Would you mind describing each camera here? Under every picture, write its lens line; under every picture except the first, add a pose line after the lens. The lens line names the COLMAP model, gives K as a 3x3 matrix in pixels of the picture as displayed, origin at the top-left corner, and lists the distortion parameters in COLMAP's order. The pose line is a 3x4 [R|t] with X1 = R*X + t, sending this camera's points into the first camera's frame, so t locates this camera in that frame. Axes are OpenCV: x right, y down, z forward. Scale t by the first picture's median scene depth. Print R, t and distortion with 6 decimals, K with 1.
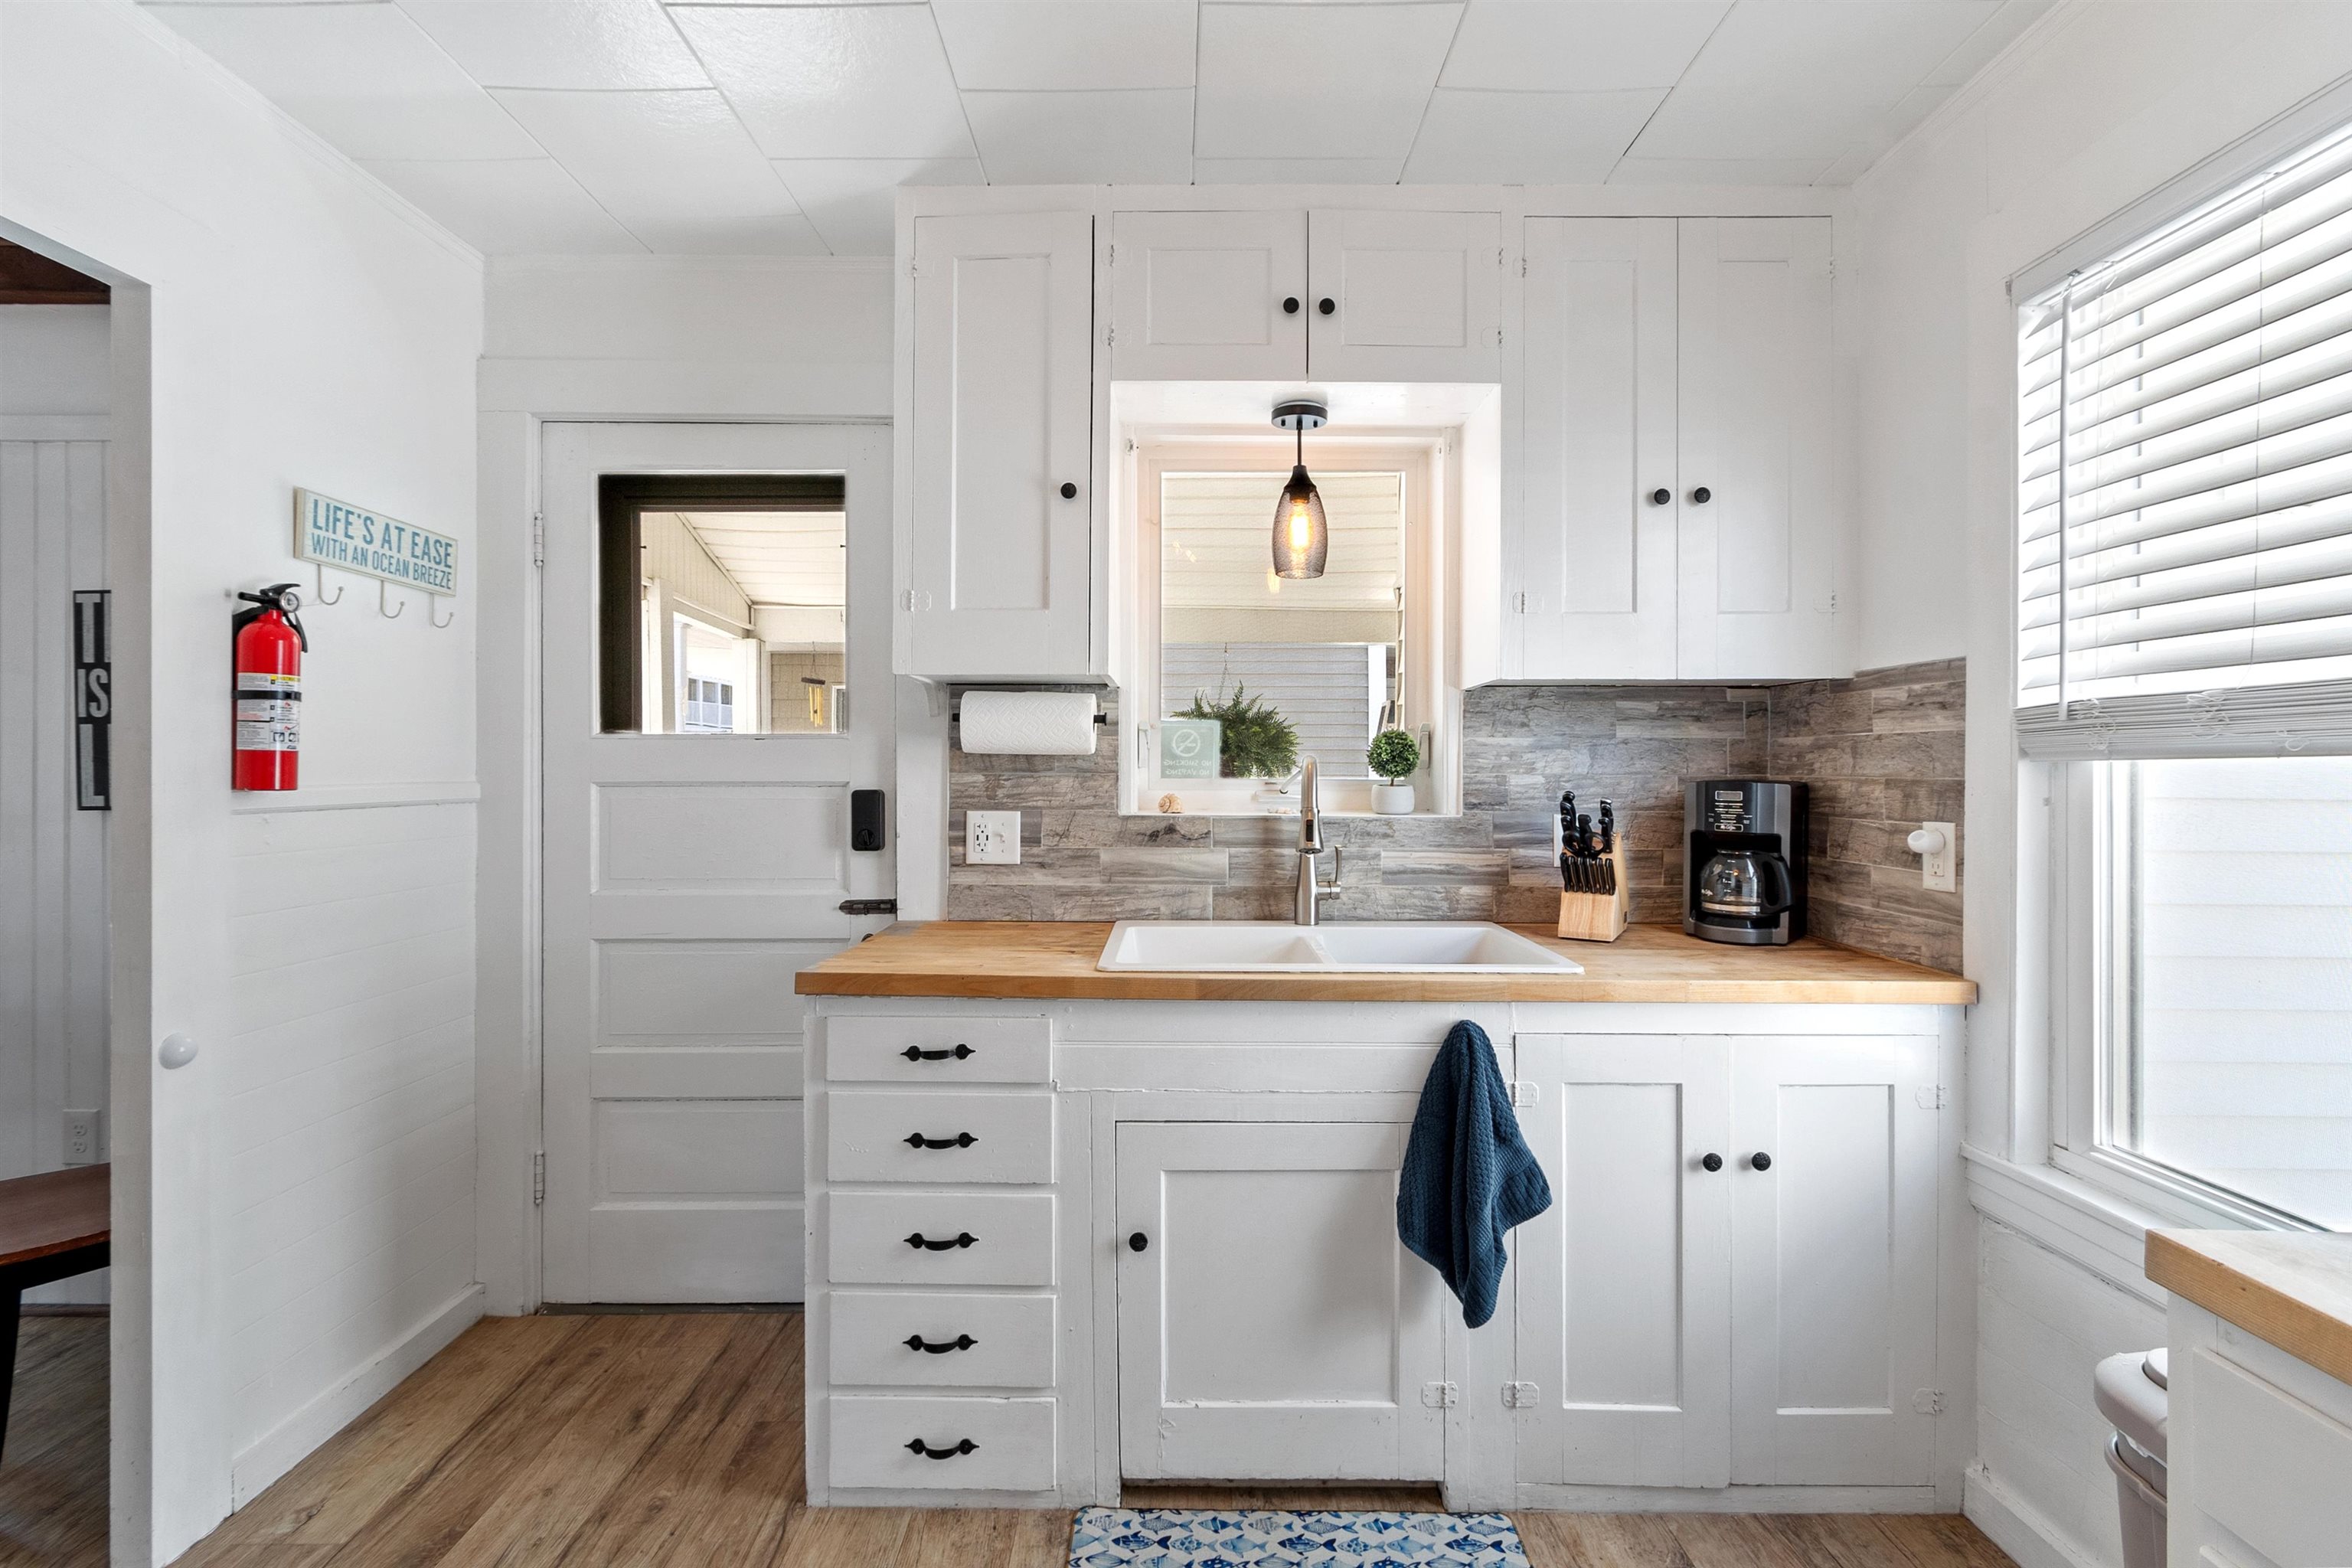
lens RADIAL K [[1043.8, 0, 1167.2], [0, 1043.8, 768.0], [0, 0, 1]] dist [0.000931, 0.000133]
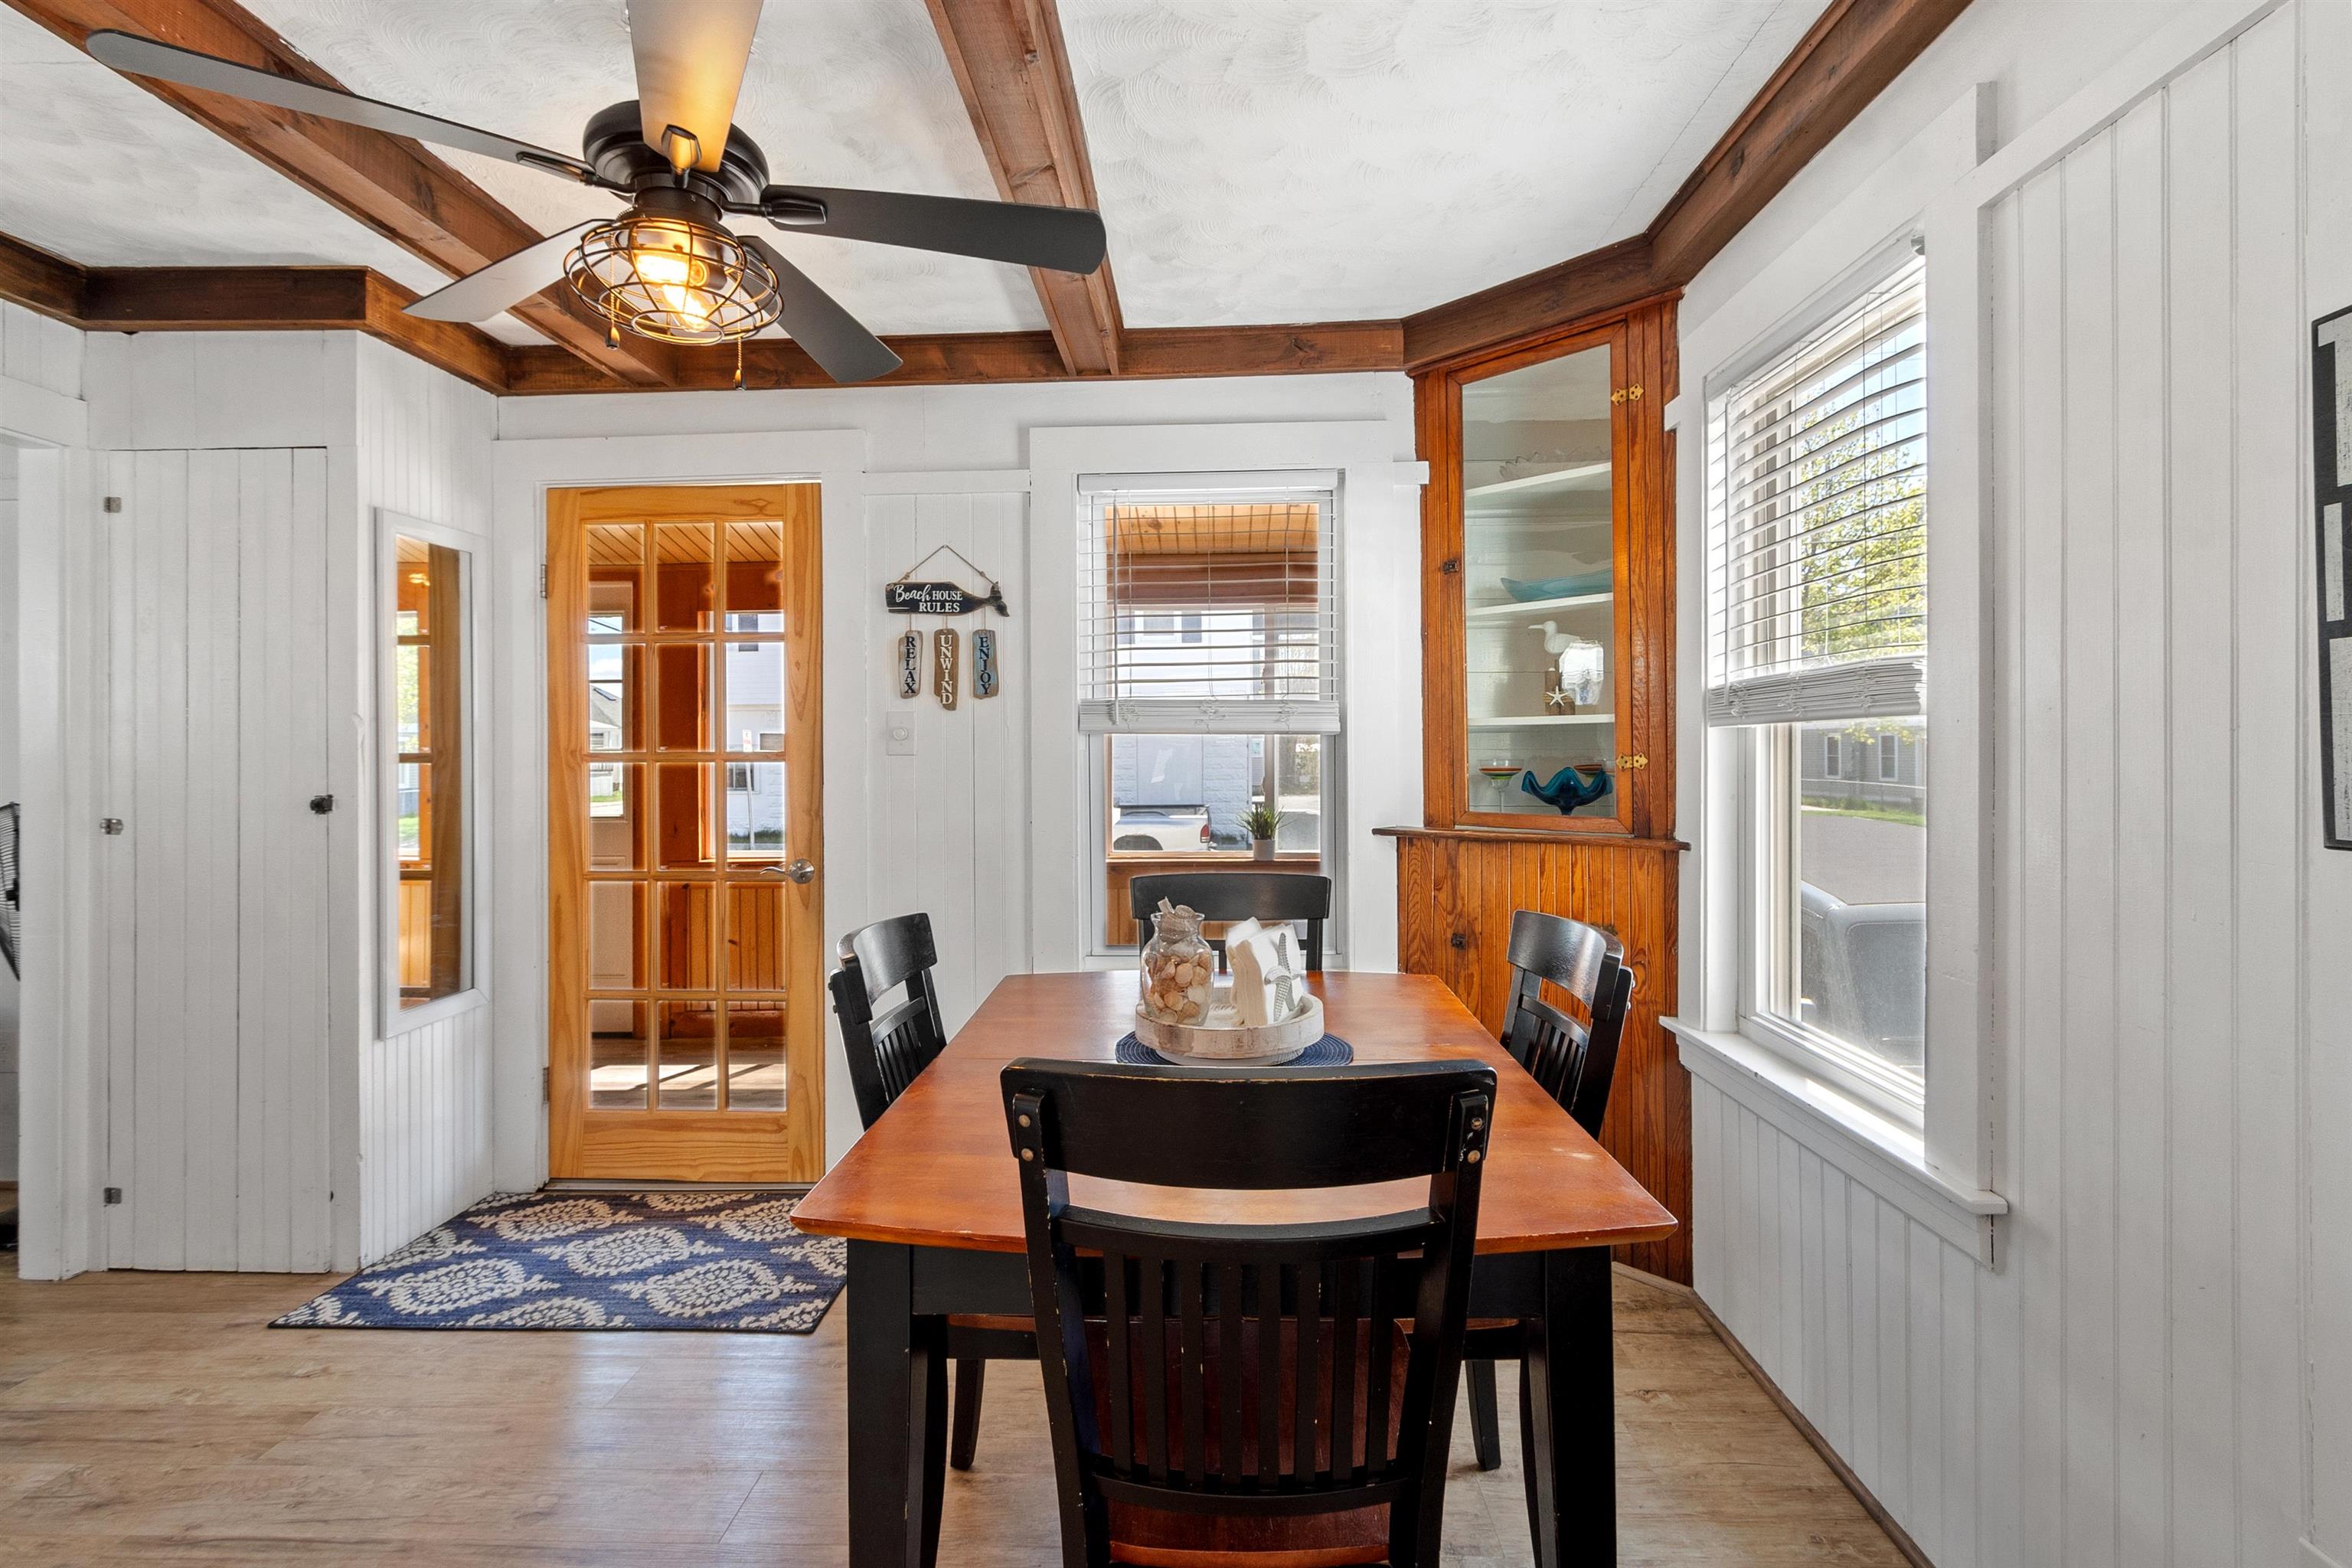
lens RADIAL K [[1126.6, 0, 1166.1], [0, 1126.6, 747.5], [0, 0, 1]] dist [0.001060, -0.000130]
pose [[-0.036436, -0.001541, -0.999335, -0.617996], [0.004631, 0.999988, -0.001711, -0.000394], [0.999325, -0.004691, -0.036428, 0.594684]]
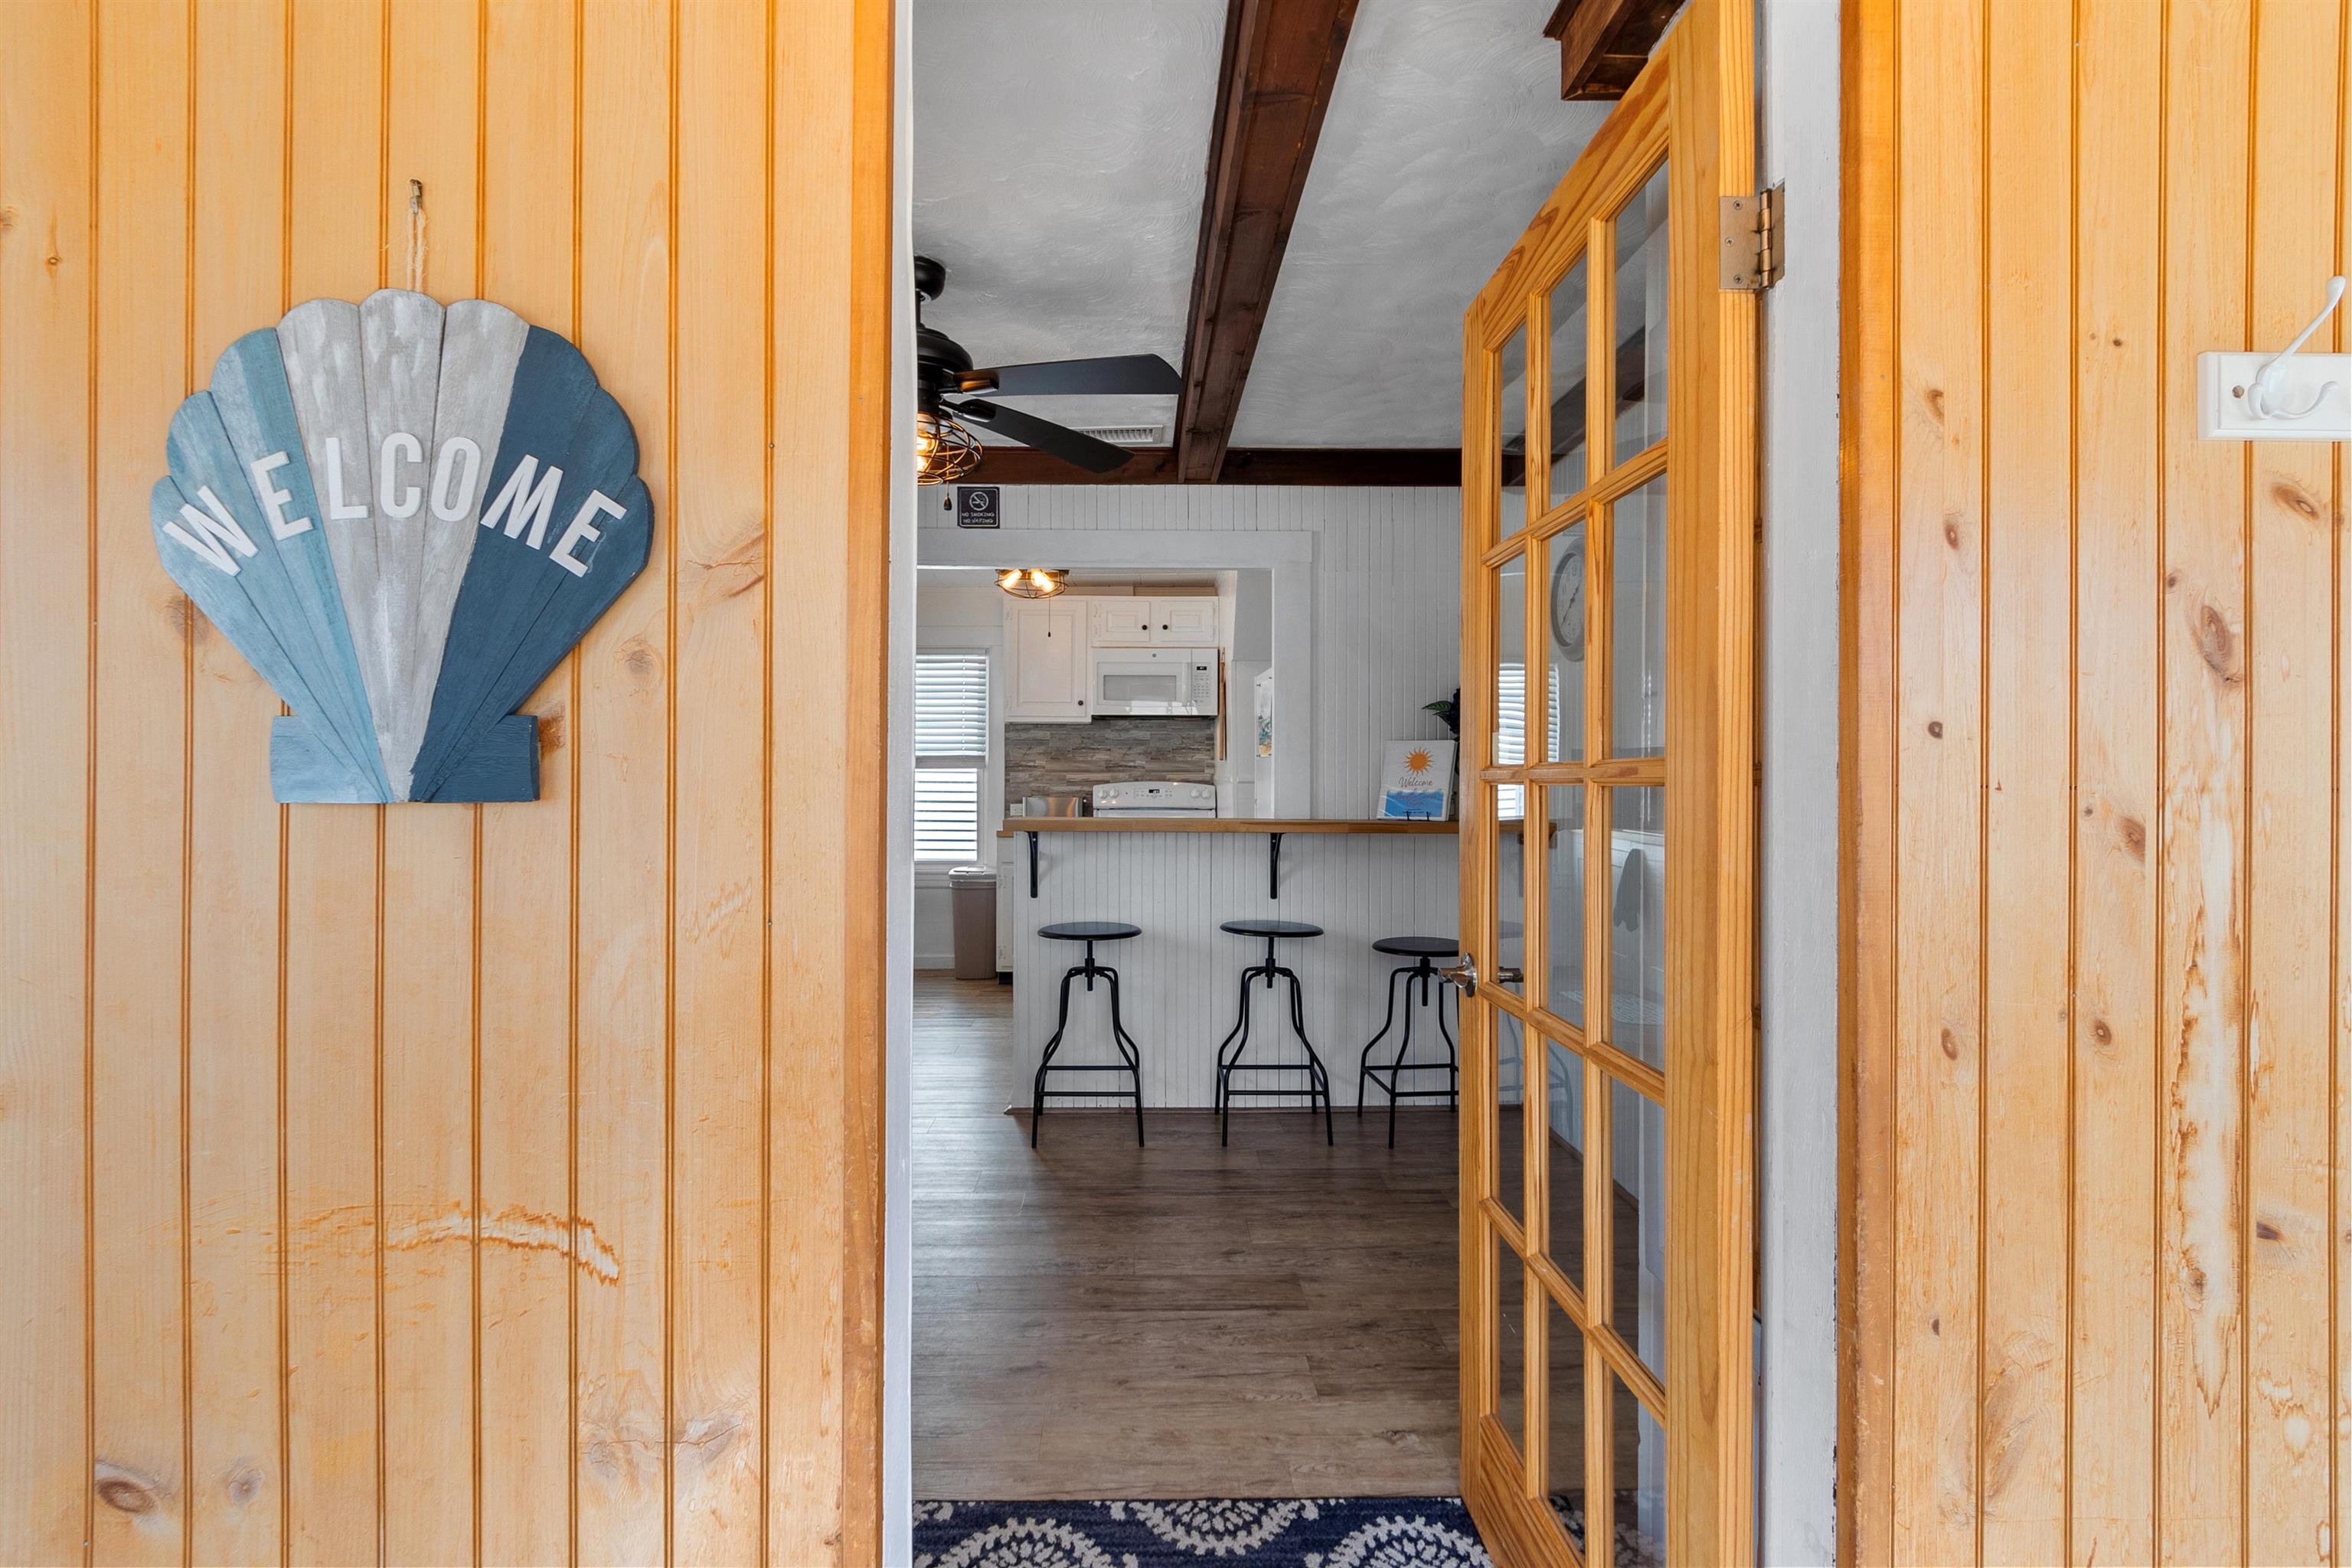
lens RADIAL K [[1097.1, 0, 1164.5], [0, 1097.1, 779.2], [0, 0, 1]] dist [0.001097, 0.000820]
pose [[-0.029786, -0.003202, 0.999551, -2.539504], [-0.004542, 0.999985, 0.003068, 0.009549], [-0.999546, -0.004449, -0.029800, 0.000388]]
